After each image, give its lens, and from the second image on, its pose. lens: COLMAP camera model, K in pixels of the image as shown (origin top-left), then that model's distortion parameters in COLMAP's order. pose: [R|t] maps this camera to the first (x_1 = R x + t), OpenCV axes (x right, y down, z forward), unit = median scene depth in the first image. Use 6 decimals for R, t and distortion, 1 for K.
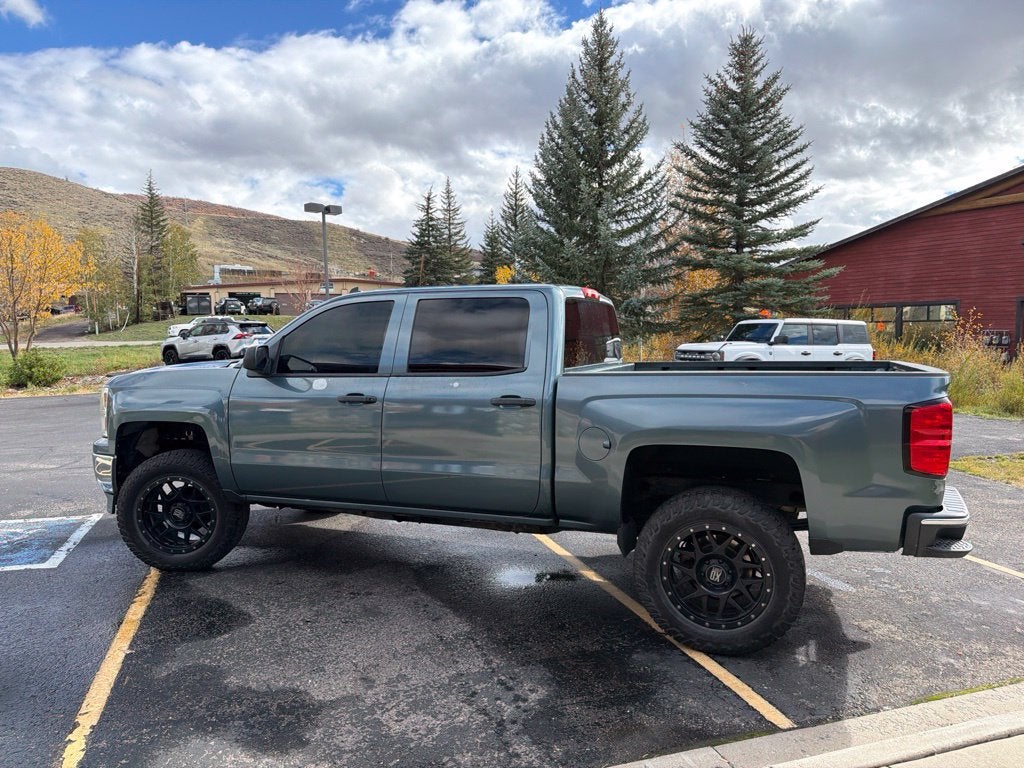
lens RADIAL K [[683.0, 0, 523.8], [0, 683.0, 429.6], [0, 0, 1]] dist [0.034019, -0.039560]
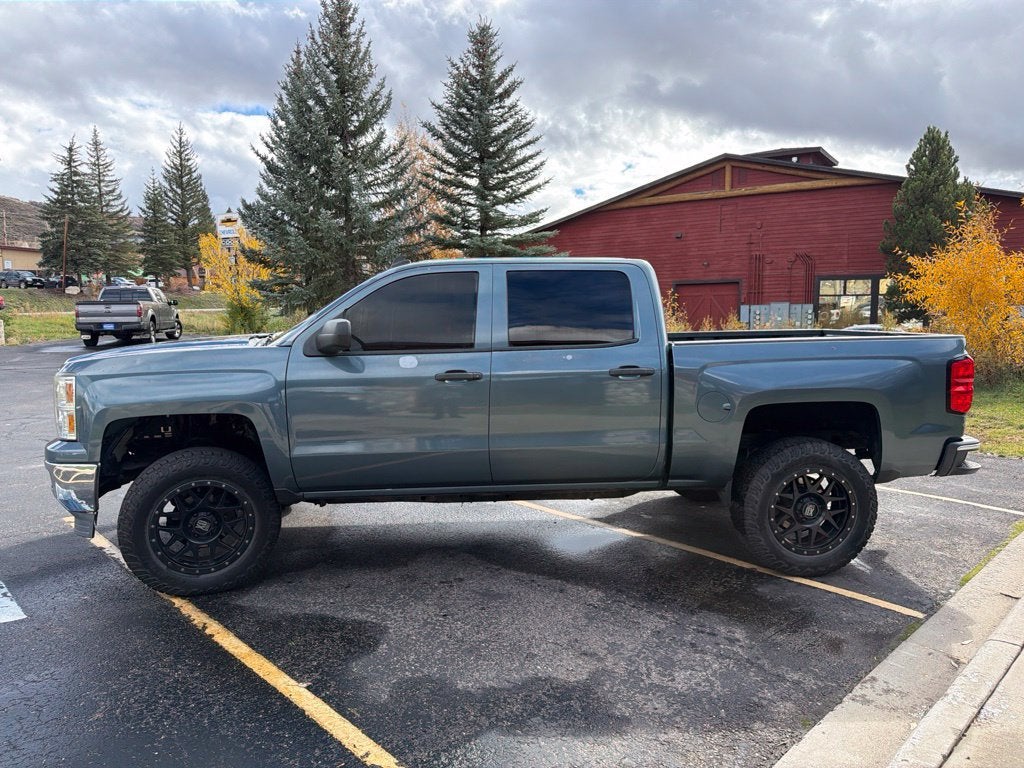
lens RADIAL K [[679.1, 0, 508.3], [0, 679.1, 421.3], [0, 0, 1]] dist [0.048605, -0.050820]
pose [[0.908216, -0.065854, 0.413287, -0.116652], [0.056852, 0.997802, 0.034056, -0.002154], [-0.414622, -0.007434, 0.909964, 0.023910]]
